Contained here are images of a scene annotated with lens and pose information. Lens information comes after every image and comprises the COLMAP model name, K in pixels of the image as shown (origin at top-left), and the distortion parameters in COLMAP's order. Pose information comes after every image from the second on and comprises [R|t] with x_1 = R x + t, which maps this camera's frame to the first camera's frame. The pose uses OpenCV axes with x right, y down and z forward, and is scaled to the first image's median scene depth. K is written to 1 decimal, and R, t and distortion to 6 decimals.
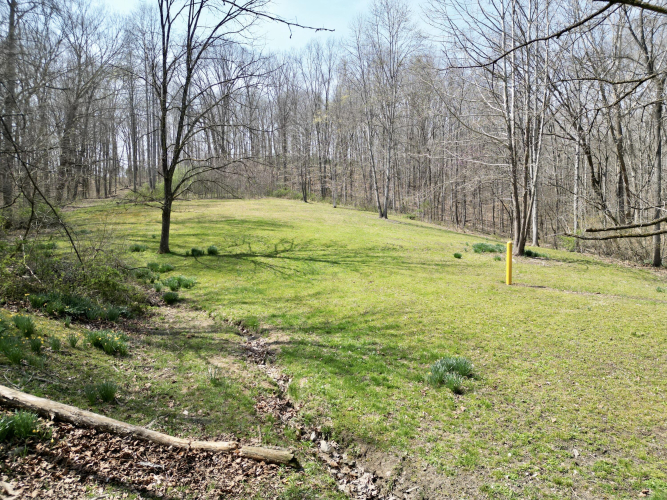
lens RADIAL K [[466.8, 0, 333.3], [0, 466.8, 249.6], [0, 0, 1]] dist [0.053481, -0.035768]
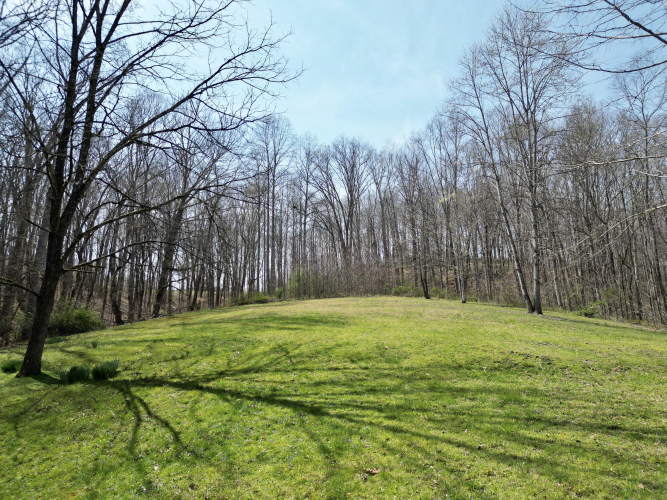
lens RADIAL K [[466.8, 0, 334.8], [0, 466.8, 249.8], [0, 0, 1]] dist [0.053481, -0.035768]
pose [[0.944073, -0.079039, -0.320124, 0.062504], [0.002215, 0.972344, -0.233543, -0.002644], [0.329729, 0.219773, 0.918139, 0.304830]]
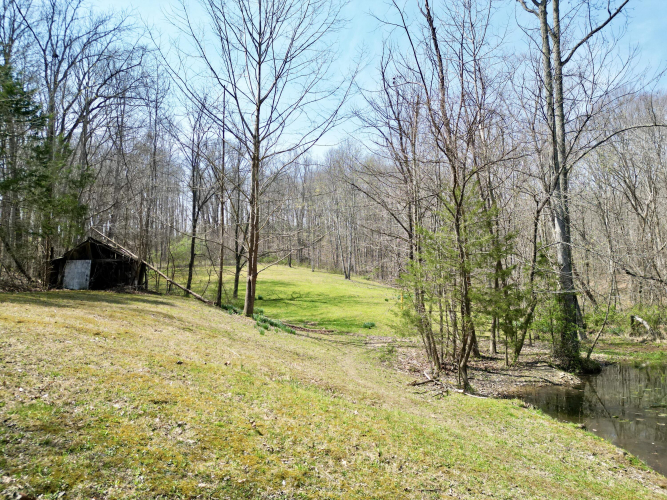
lens RADIAL K [[466.8, 0, 333.7], [0, 466.8, 250.8], [0, 0, 1]] dist [0.053481, -0.035768]
pose [[0.996791, 0.007896, 0.079659, -0.057628], [0.001935, 0.992456, -0.122585, 0.024982], [-0.080026, 0.122346, 0.989256, -0.486210]]
